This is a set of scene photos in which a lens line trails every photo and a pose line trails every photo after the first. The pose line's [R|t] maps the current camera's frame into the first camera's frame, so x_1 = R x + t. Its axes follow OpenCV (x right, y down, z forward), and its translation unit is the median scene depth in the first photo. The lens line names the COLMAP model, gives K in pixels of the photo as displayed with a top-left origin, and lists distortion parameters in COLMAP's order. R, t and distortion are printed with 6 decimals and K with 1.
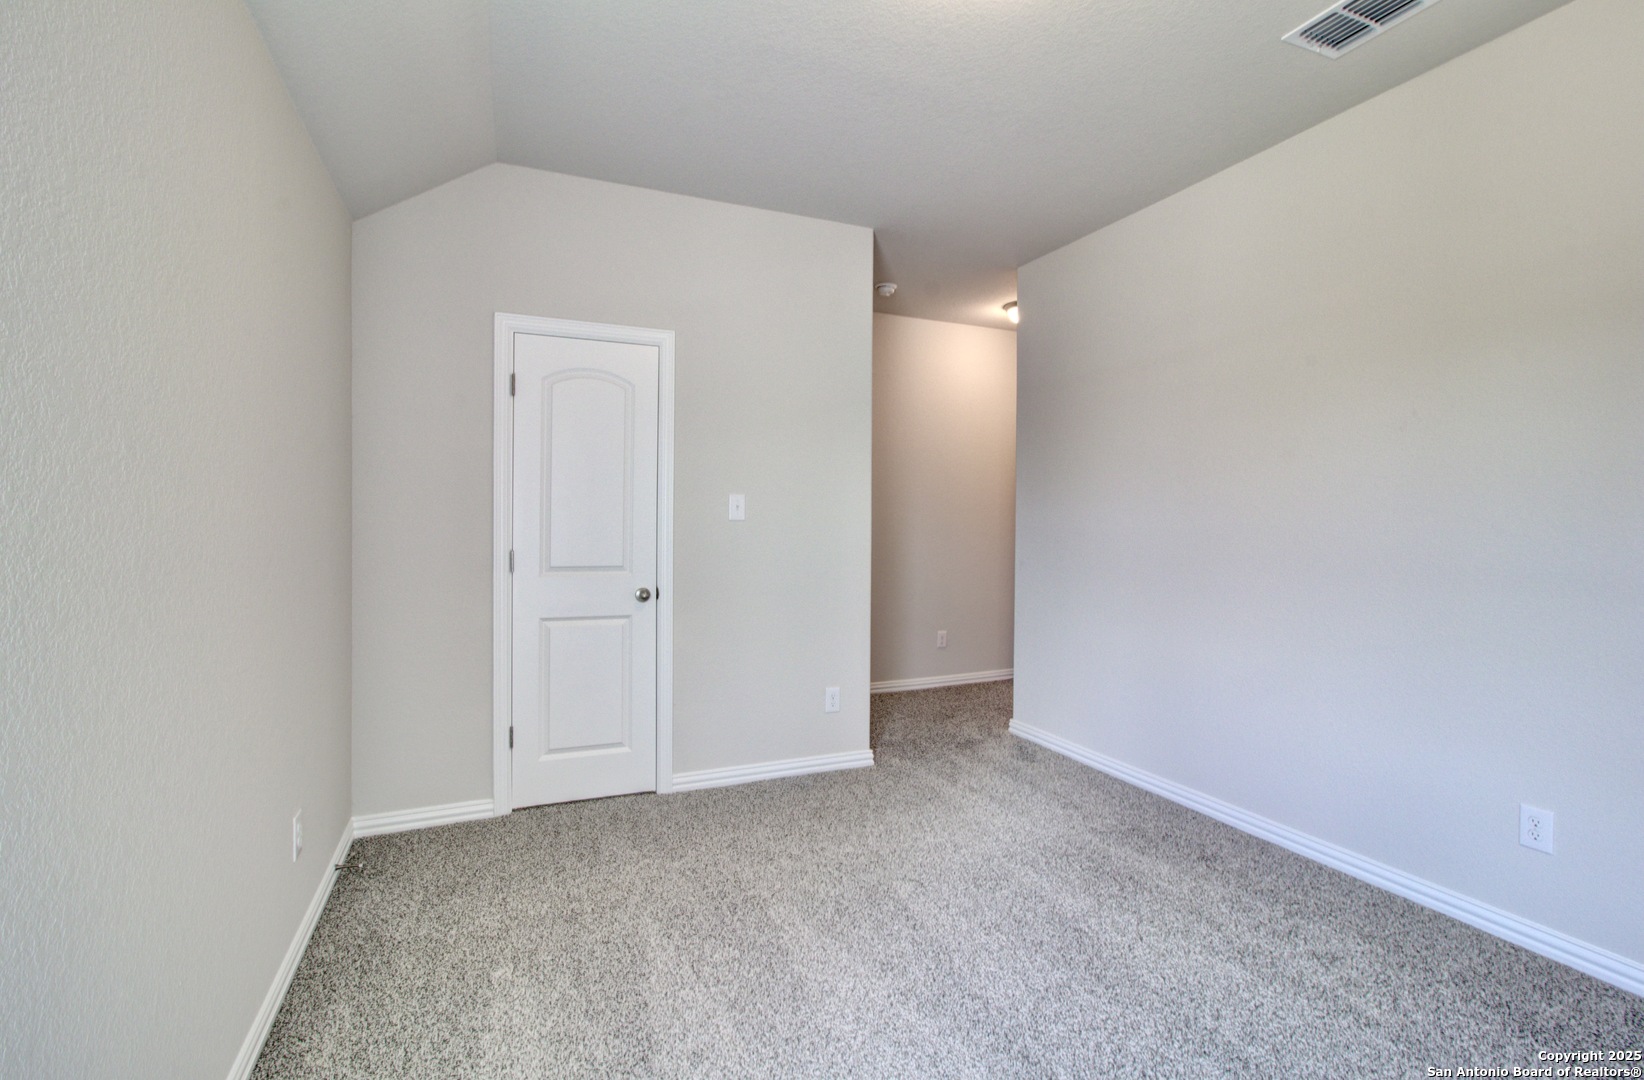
lens RADIAL K [[740.2, 0, 822.0], [0, 740.2, 540.0], [0, 0, 1]] dist [-0.001182, 0.000006]
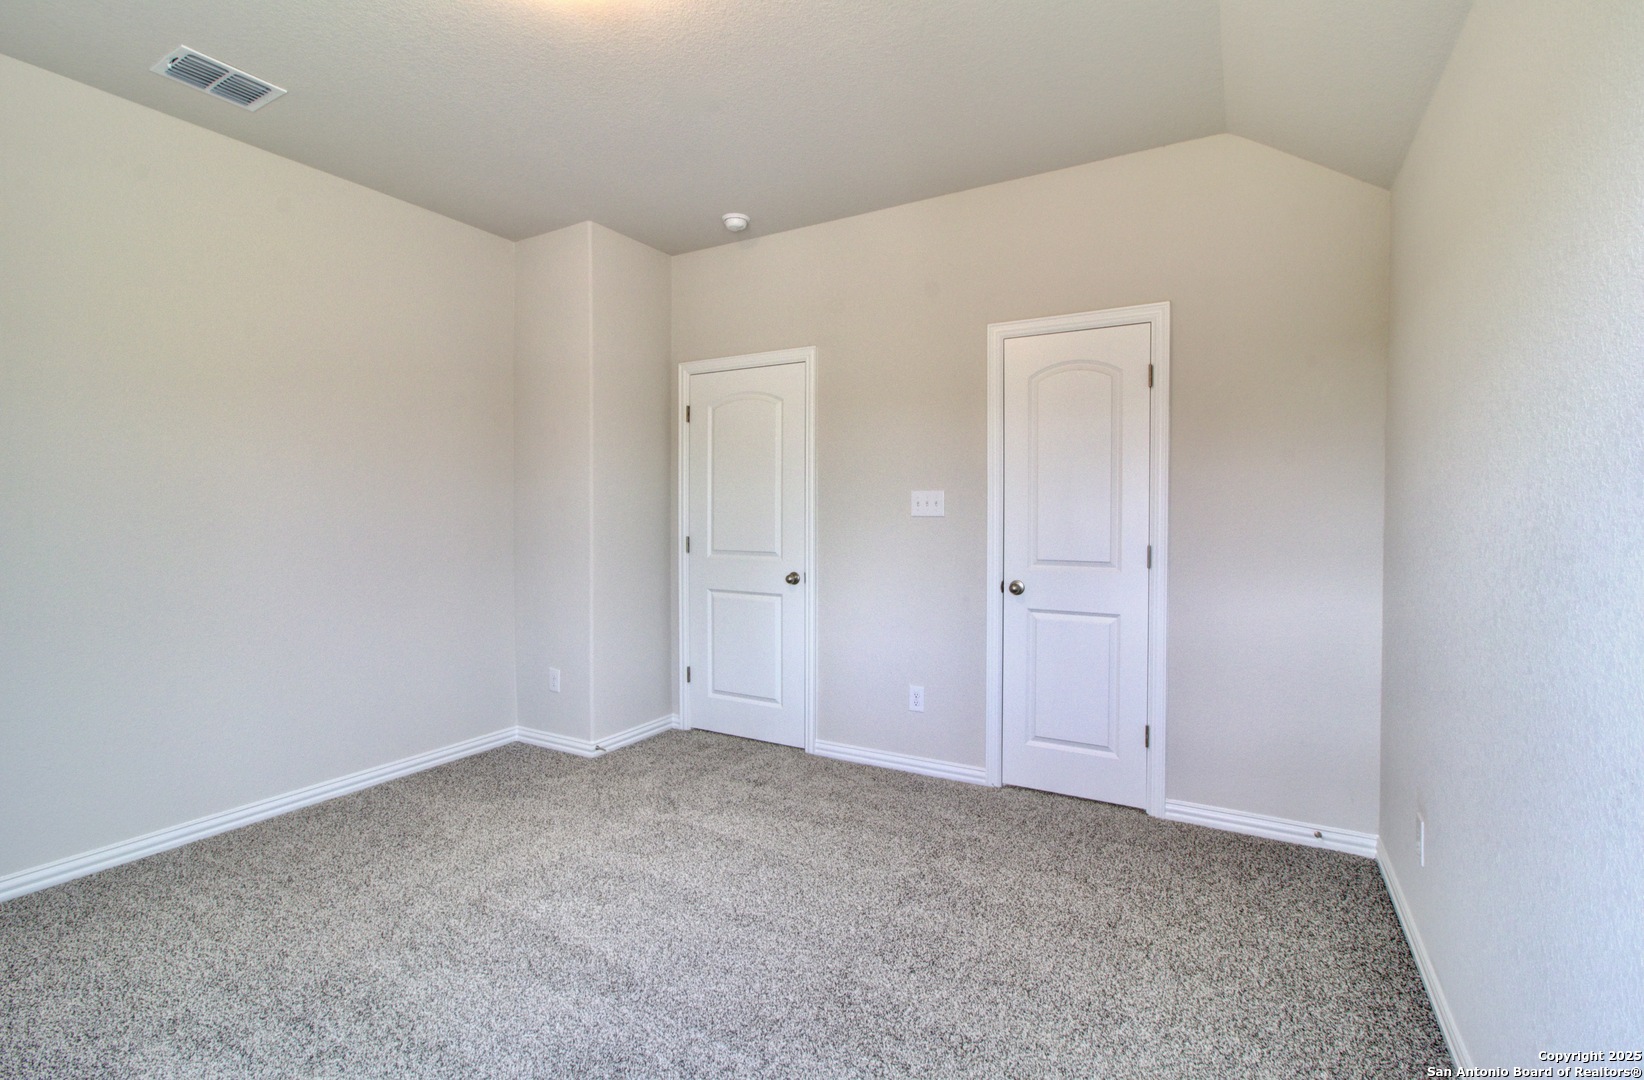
lens RADIAL K [[757.5, 0, 822.0], [0, 757.5, 540.0], [0, 0, 1]] dist [0.002134, 0.000073]
pose [[0.595586, 0.021770, -0.802996, 0.302625], [-0.016608, 0.999753, 0.014786, -0.001730], [0.803120, 0.004529, 0.595801, 0.132040]]
